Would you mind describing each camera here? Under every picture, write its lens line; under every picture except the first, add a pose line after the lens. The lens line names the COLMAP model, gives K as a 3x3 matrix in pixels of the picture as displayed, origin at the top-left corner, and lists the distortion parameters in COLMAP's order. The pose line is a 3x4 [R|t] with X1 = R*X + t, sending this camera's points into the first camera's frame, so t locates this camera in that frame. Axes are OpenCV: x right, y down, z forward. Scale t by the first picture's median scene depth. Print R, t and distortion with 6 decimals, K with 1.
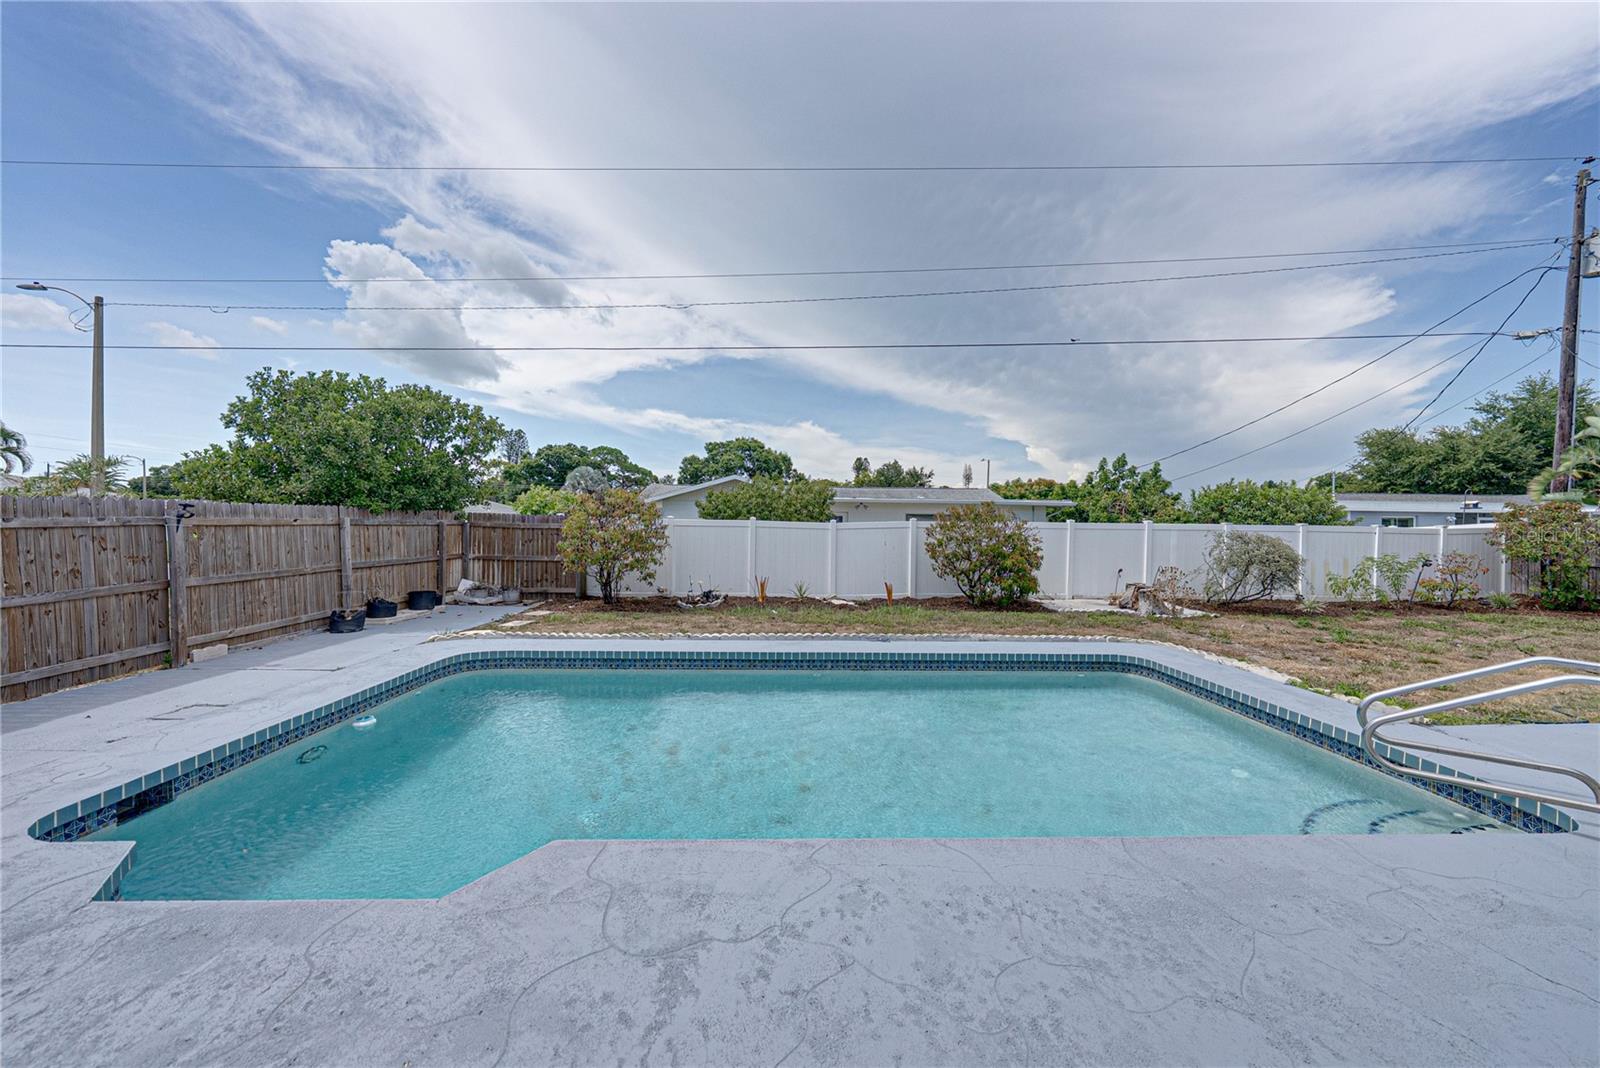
lens RADIAL K [[553.3, 0, 795.5], [0, 553.3, 530.8], [0, 0, 1]] dist [-0.002868, 0.000632]
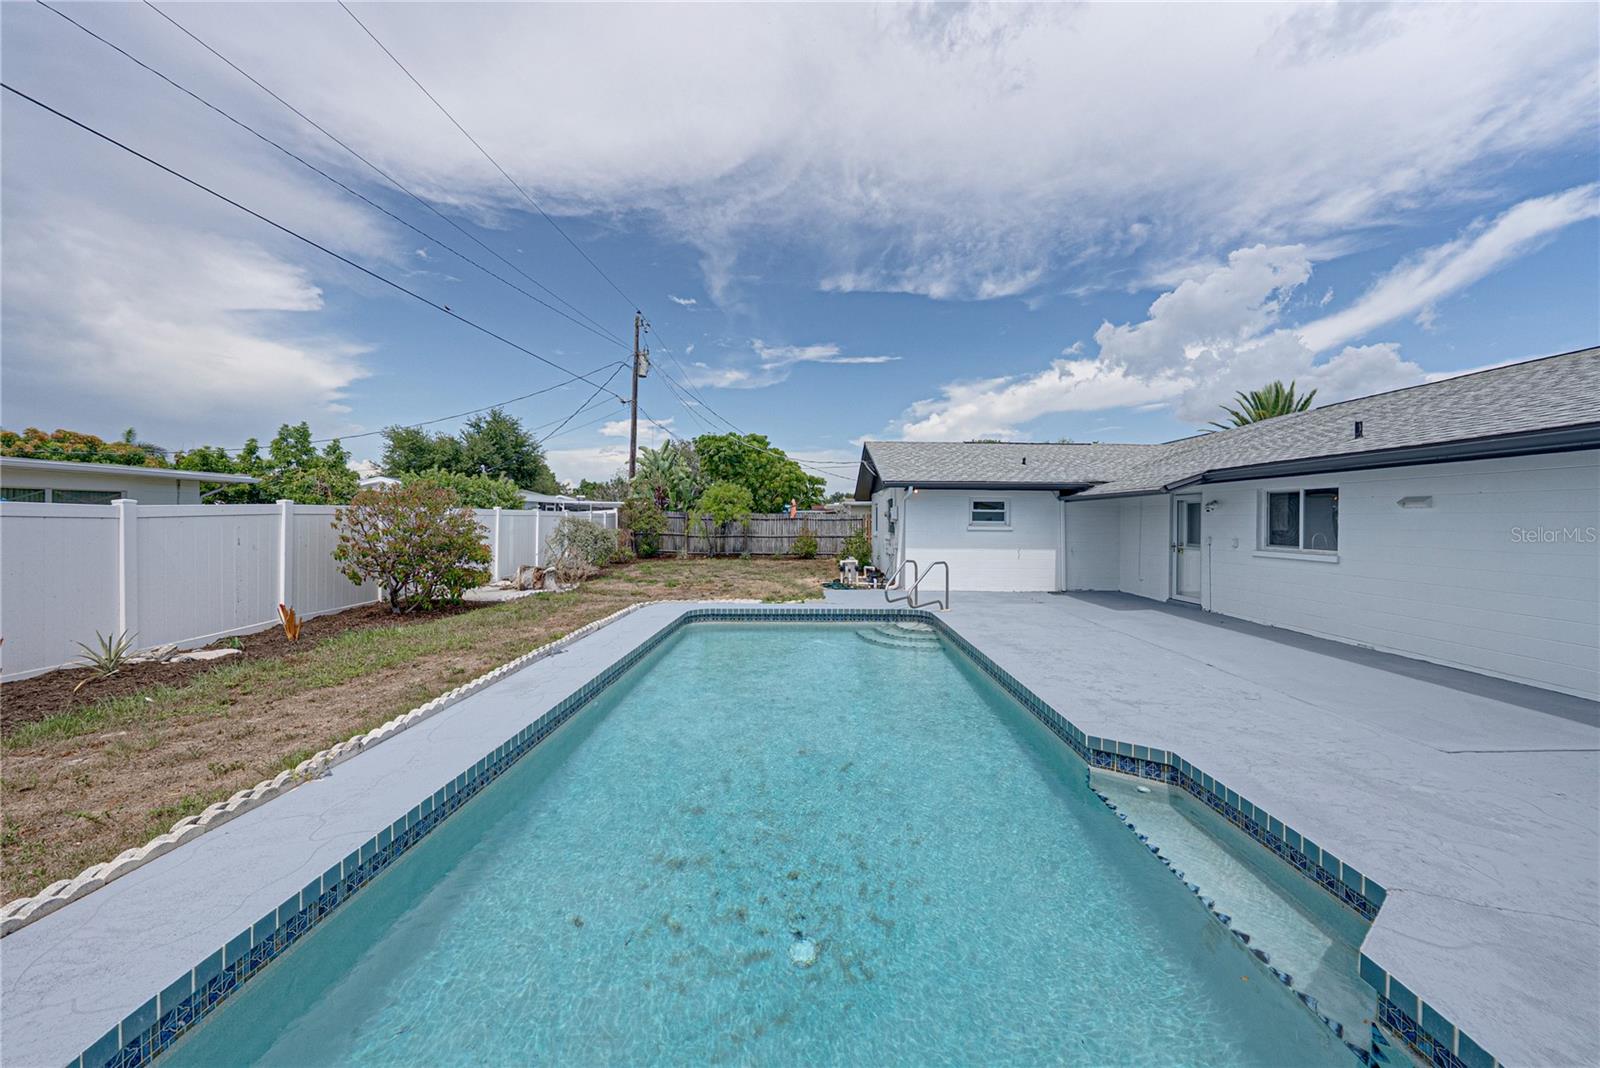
lens RADIAL K [[553.3, 0, 826.0], [0, 553.3, 525.2], [0, 0, 1]] dist [-0.002868, 0.000632]
pose [[0.010091, -0.024430, 0.999651, -0.418453], [0.002920, 0.999698, 0.024402, -0.007634], [-0.999945, 0.002673, 0.010160, 0.368696]]
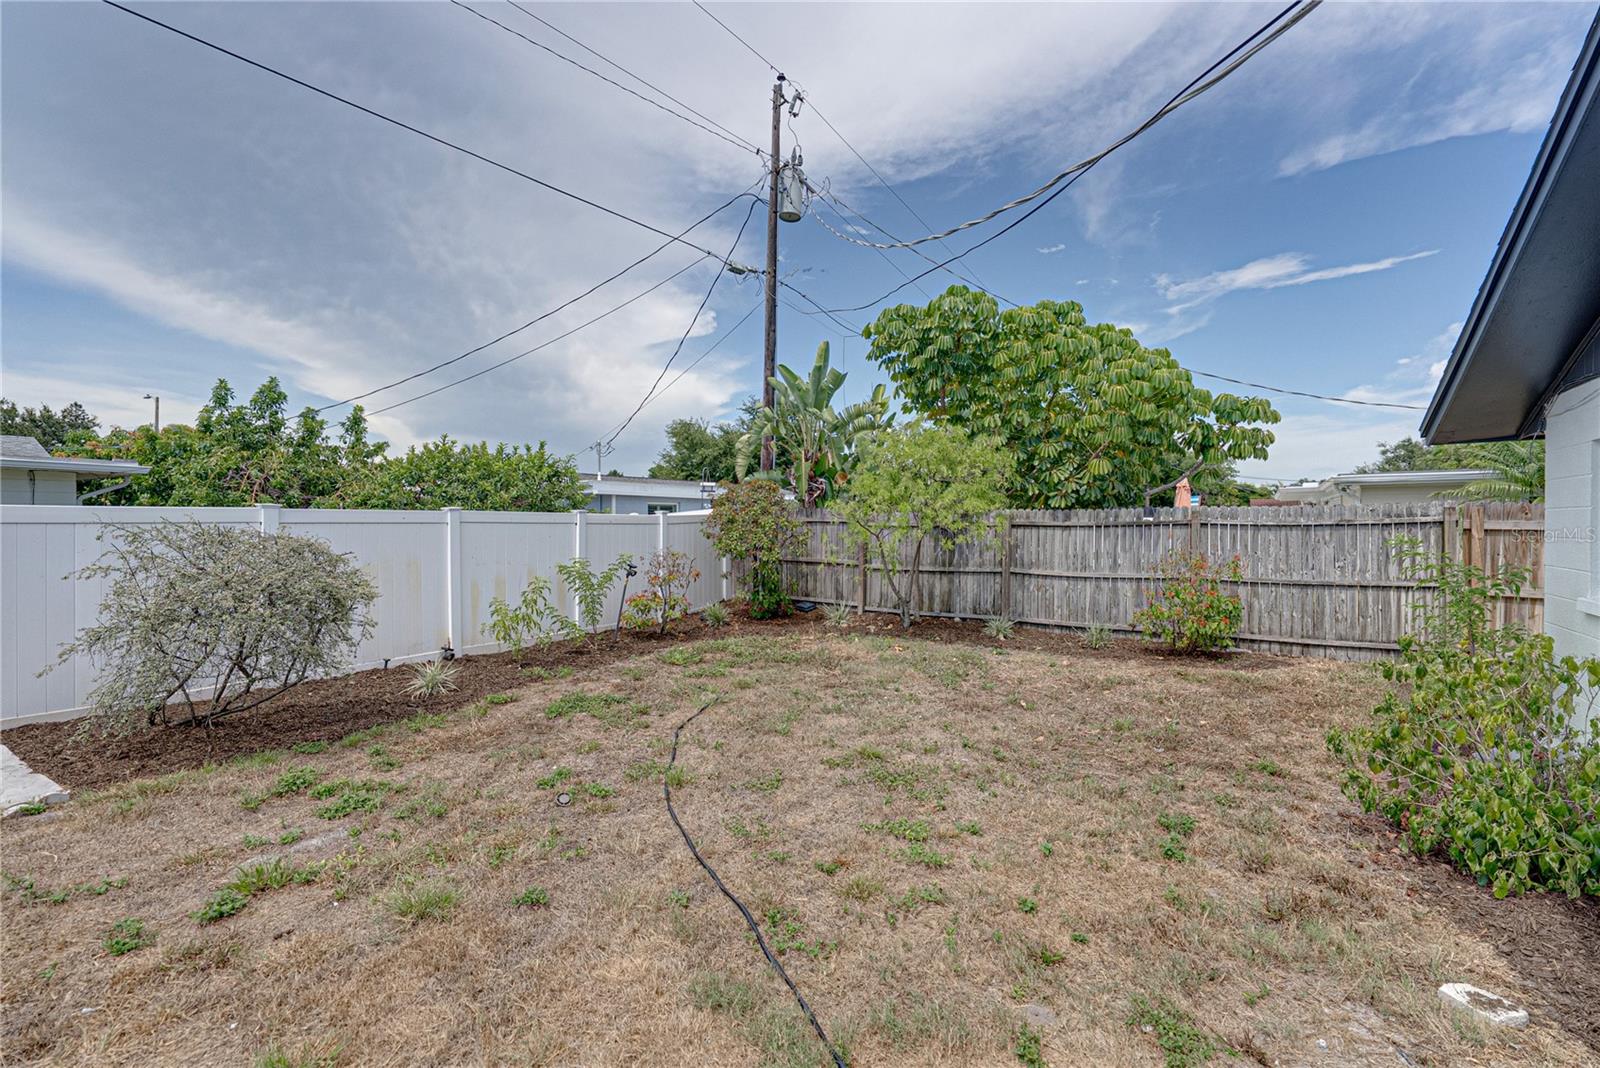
lens RADIAL K [[704.2, 0, 807.5], [0, 704.2, 534.2], [0, 0, 1]] dist [-0.005993, 0.000066]
pose [[0.578675, -0.021942, 0.815263, 0.586789], [0.018065, 0.999738, 0.014085, 0.009367], [-0.815358, 0.006577, 0.578920, 0.360272]]
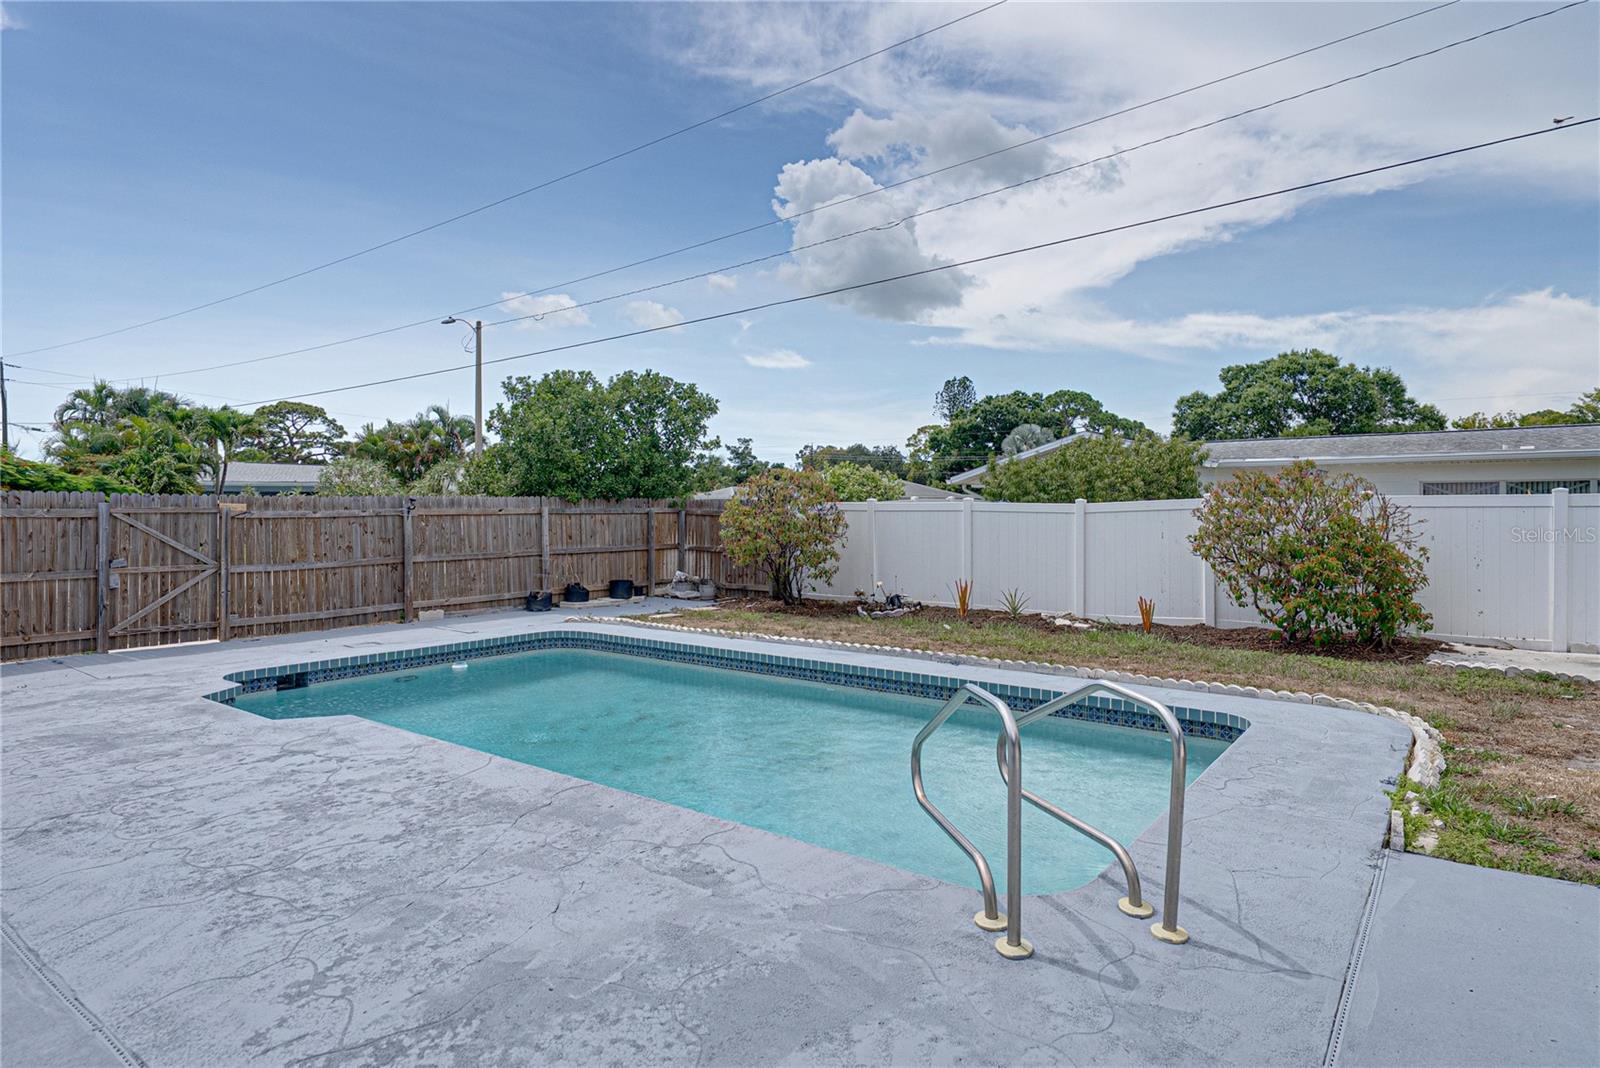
lens RADIAL K [[895.8, 0, 810.2], [0, 895.8, 507.1], [0, 0, 1]] dist [0.001799, 0.007657]
pose [[0.778453, -0.014645, -0.627533, 0.473568], [0.004871, 0.999839, -0.017291, 0.005859], [0.627685, 0.010403, 0.778398, -0.034006]]
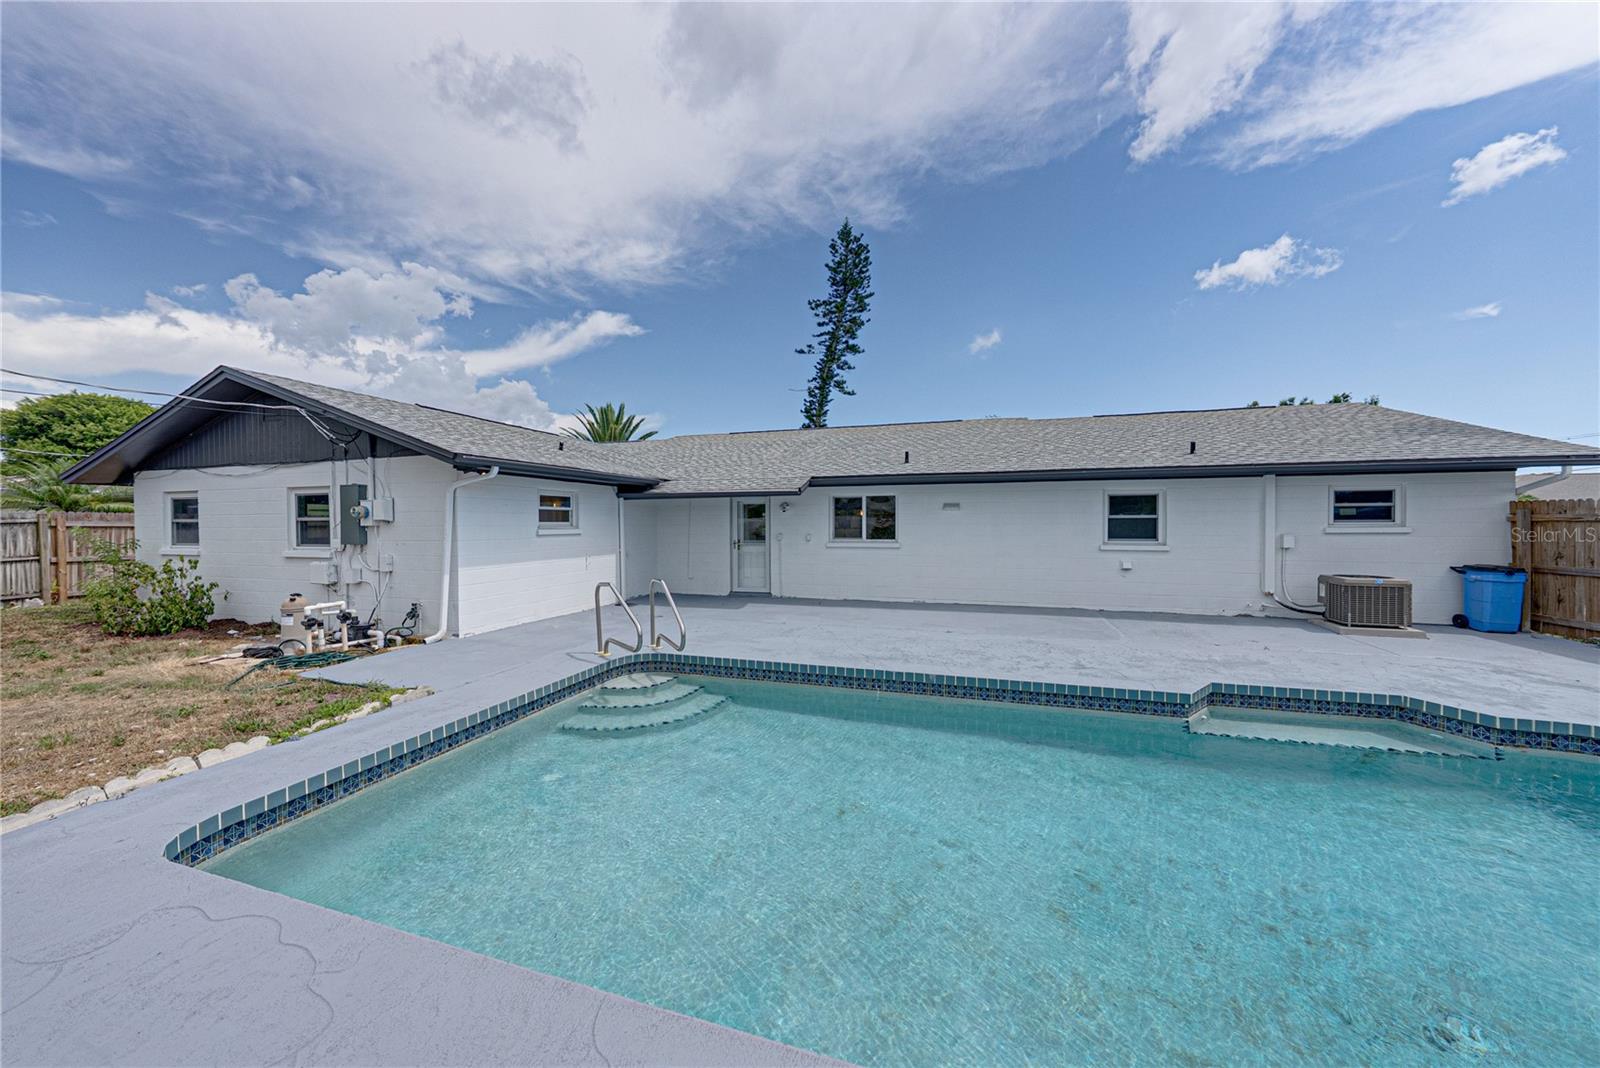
lens RADIAL K [[553.3, 0, 794.2], [0, 553.3, 516.7], [0, 0, 1]] dist [-0.002868, 0.000632]
pose [[-0.944598, -0.006113, 0.328173, 0.042165], [-0.005252, 0.999980, 0.003510, -0.001661], [-0.328188, 0.001592, -0.944611, 0.684360]]
